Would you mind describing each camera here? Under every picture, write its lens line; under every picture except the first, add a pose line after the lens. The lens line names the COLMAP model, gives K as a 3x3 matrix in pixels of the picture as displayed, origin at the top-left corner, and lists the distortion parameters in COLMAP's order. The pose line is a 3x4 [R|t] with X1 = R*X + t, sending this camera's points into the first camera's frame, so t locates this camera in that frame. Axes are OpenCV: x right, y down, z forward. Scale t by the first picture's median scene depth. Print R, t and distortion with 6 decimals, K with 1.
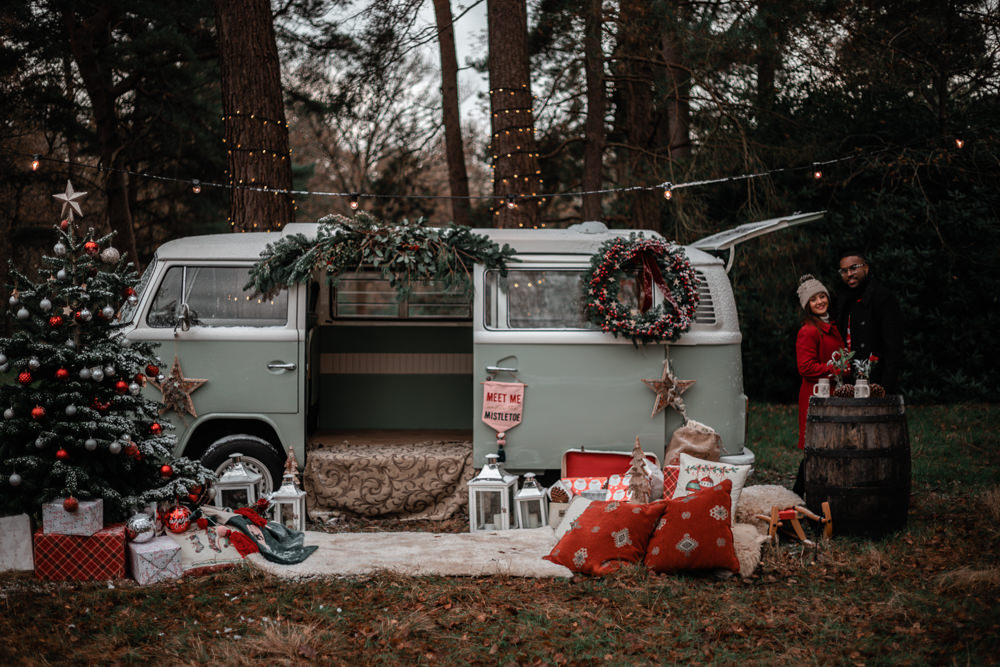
lens RADIAL K [[1459.3, 0, 500.0], [0, 1459.3, 333.5], [0, 0, 1]] dist [-0.109713, -0.056731]
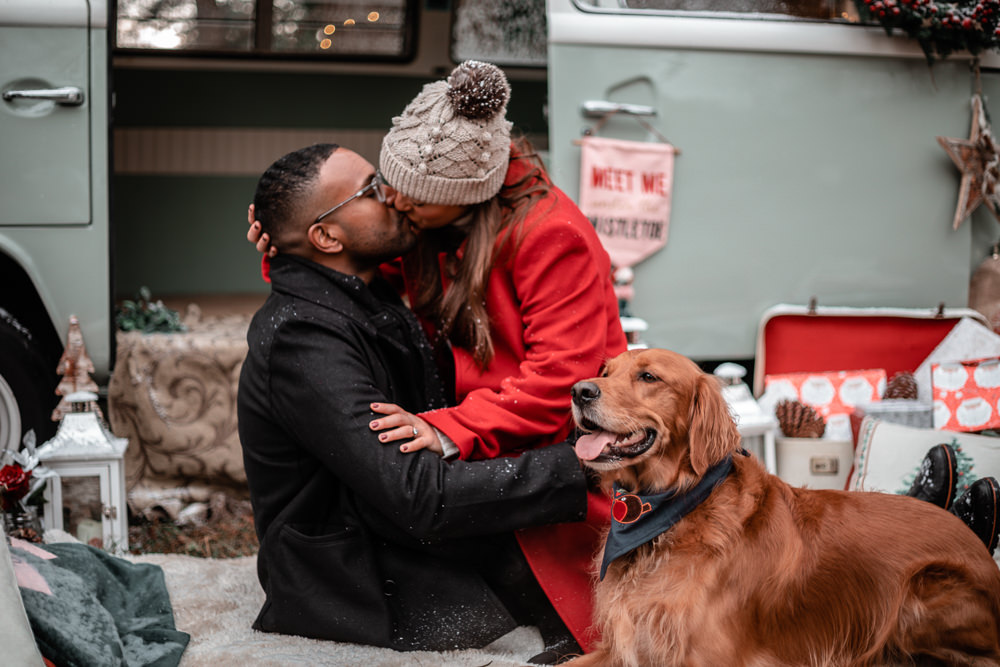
lens RADIAL K [[1465.4, 0, 500.0], [0, 1465.4, 333.5], [0, 0, 1]] dist [-0.090042, -0.079495]
pose [[0.967126, -0.025696, 0.252994, -0.132876], [0.012608, 0.998503, 0.053217, 0.063936], [-0.253983, -0.048278, 0.966003, 0.622725]]
